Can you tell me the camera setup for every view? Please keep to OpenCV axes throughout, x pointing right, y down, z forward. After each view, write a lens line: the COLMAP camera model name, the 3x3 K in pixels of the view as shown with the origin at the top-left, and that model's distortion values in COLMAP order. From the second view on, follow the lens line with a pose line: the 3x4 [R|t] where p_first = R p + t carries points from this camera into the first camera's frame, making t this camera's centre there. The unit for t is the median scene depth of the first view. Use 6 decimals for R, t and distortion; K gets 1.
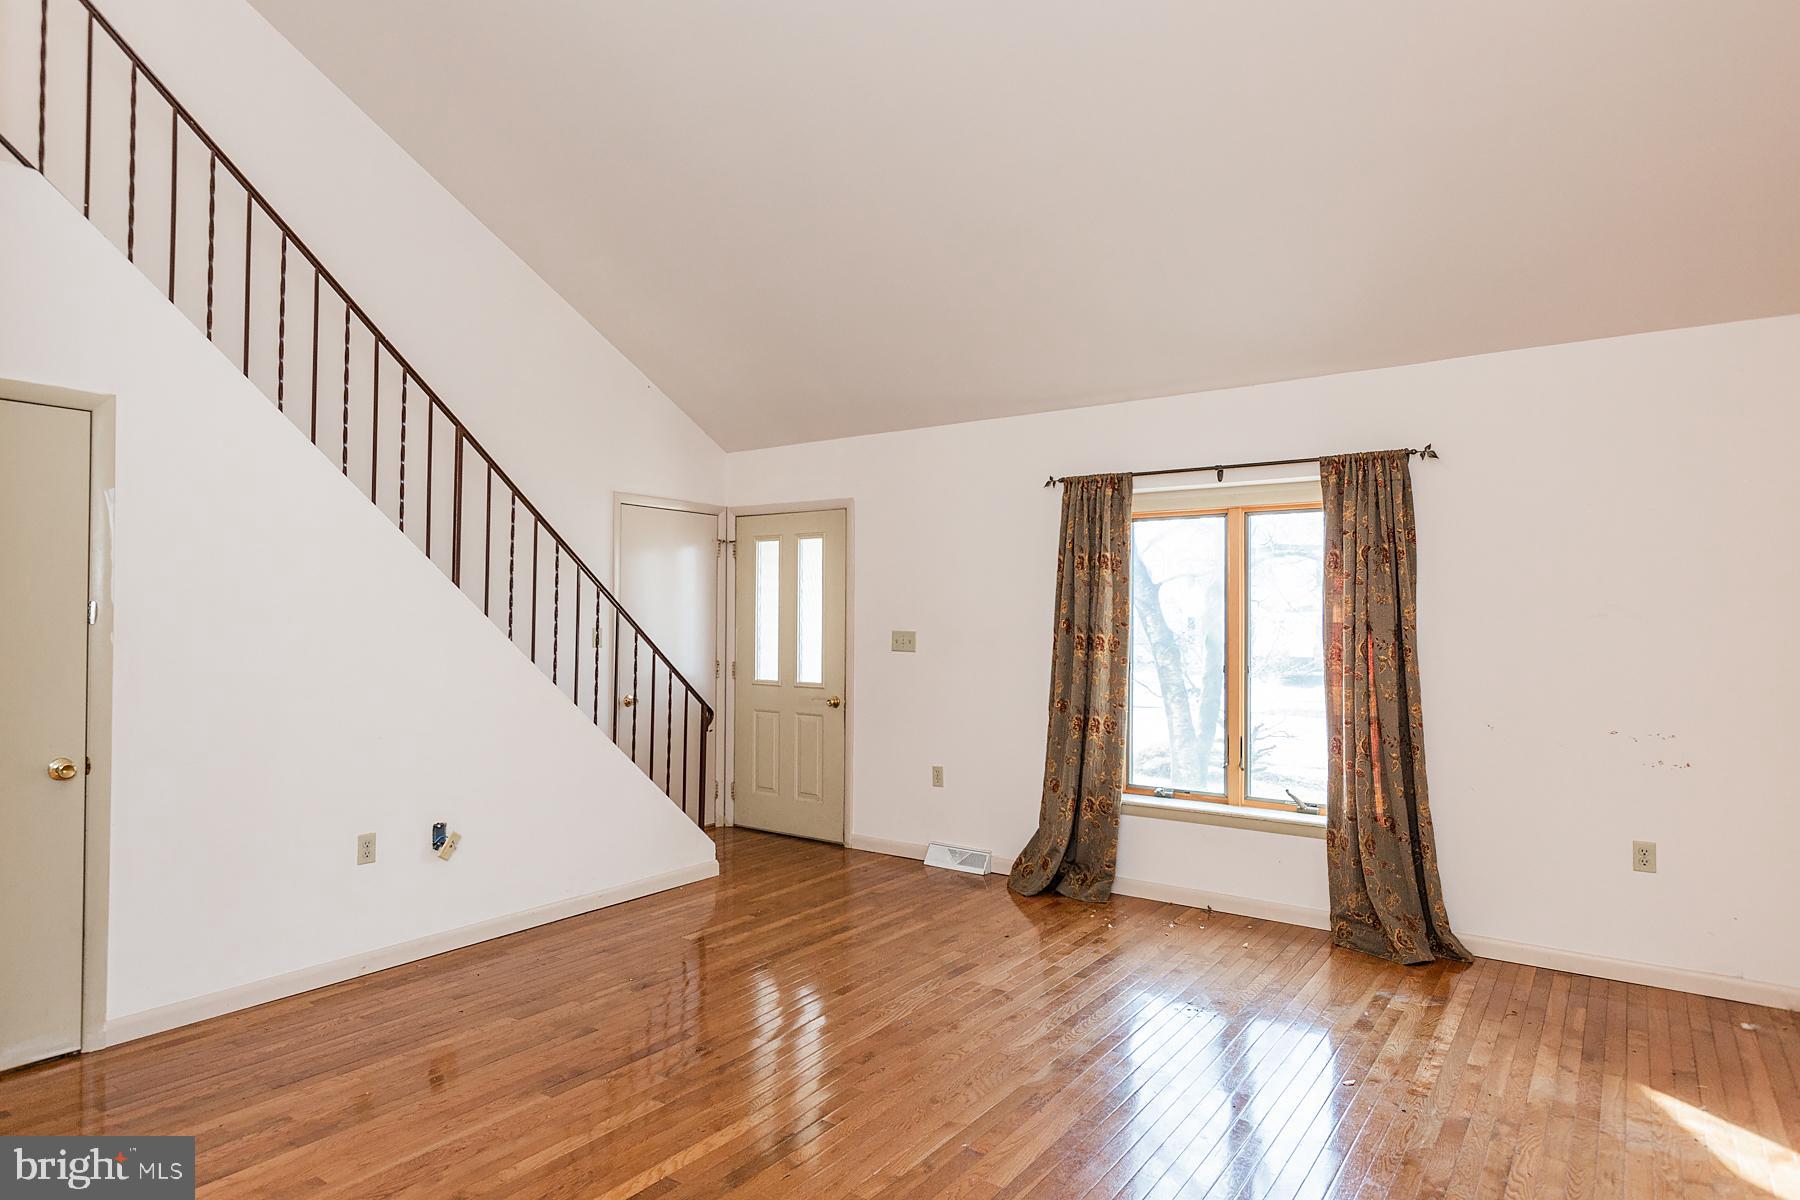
lens RADIAL K [[998.3, 0, 900.0], [0, 998.3, 600.0], [0, 0, 1]] dist [0.000335, -0.000504]
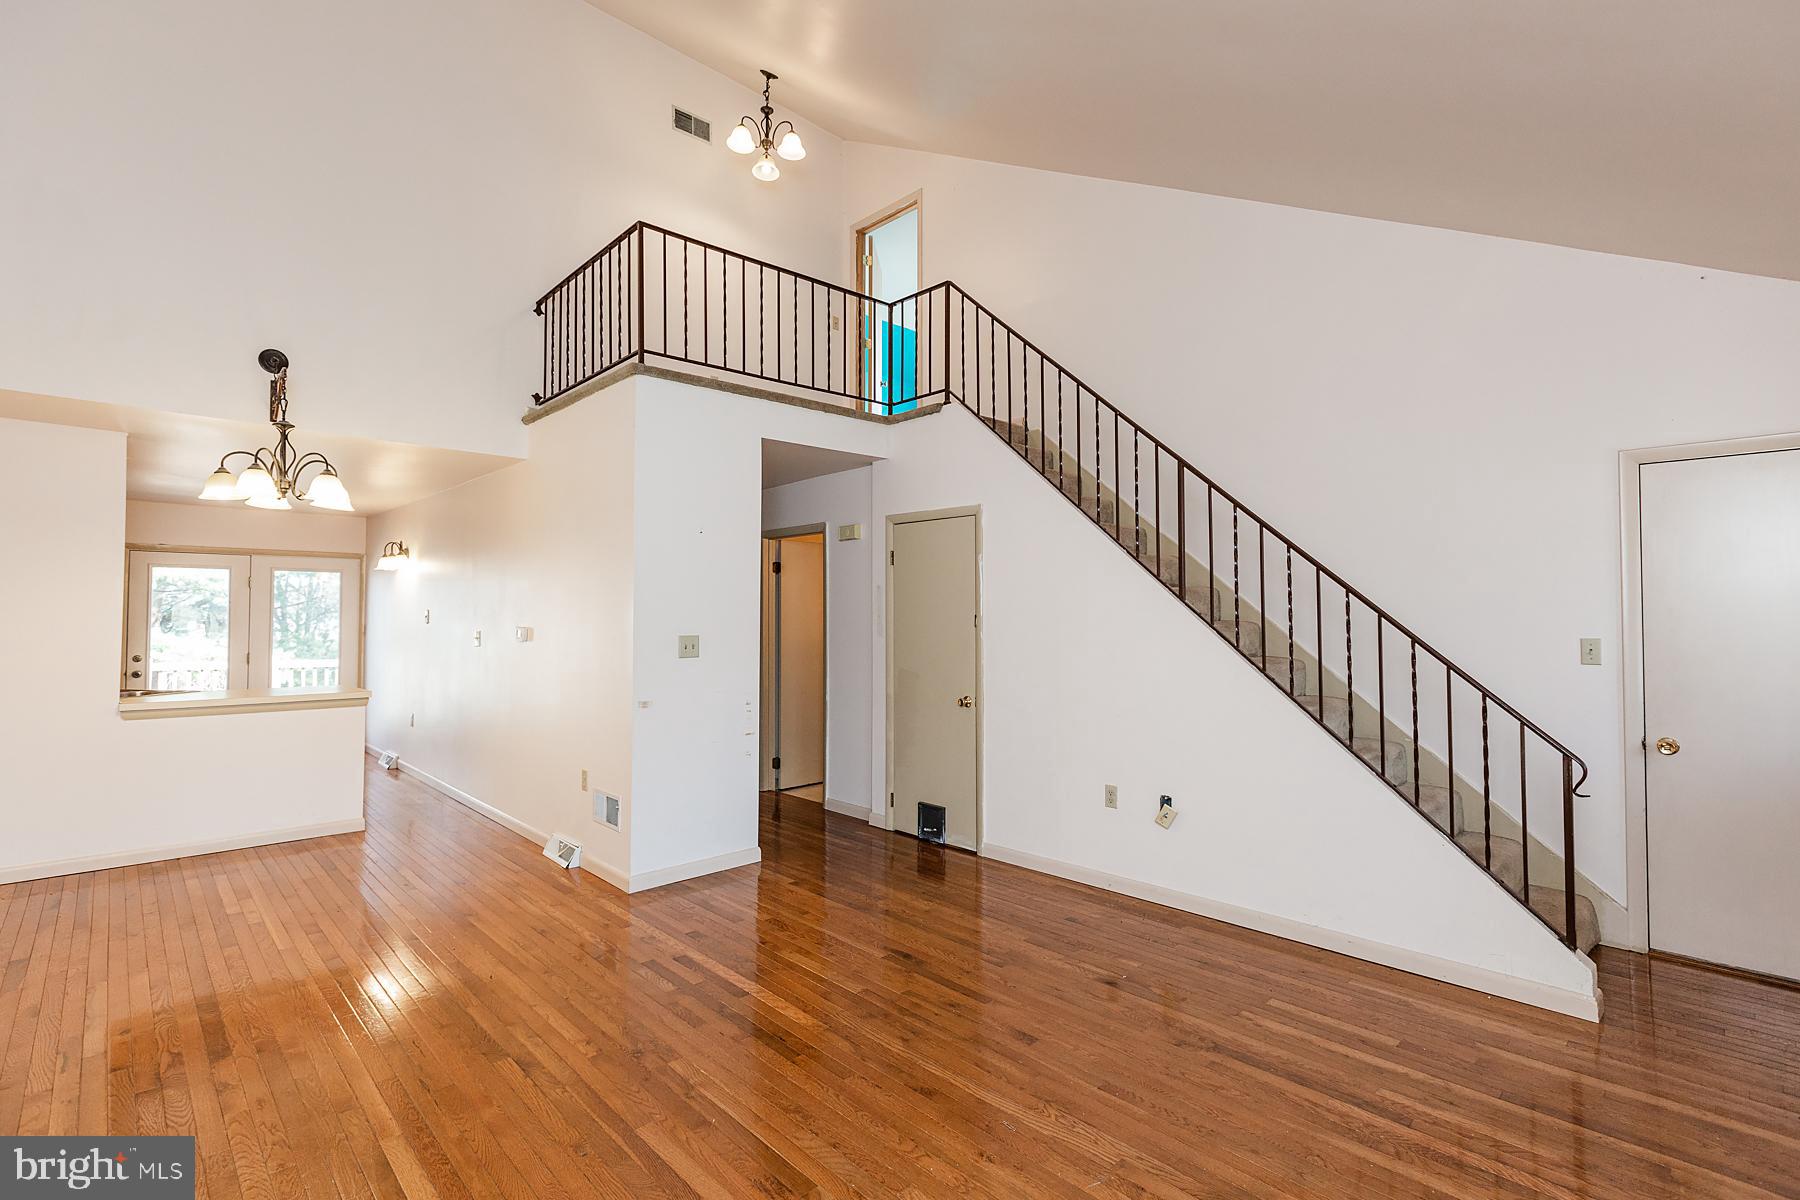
lens RADIAL K [[833.6, 0, 900.0], [0, 833.6, 600.0], [0, 0, 1]] dist [0.002960, 0.000084]
pose [[-0.190629, -0.030218, -0.981197, 0.586075], [0.016884, 0.999277, -0.034055, 0.017737], [0.981517, -0.023058, -0.189981, 0.882572]]
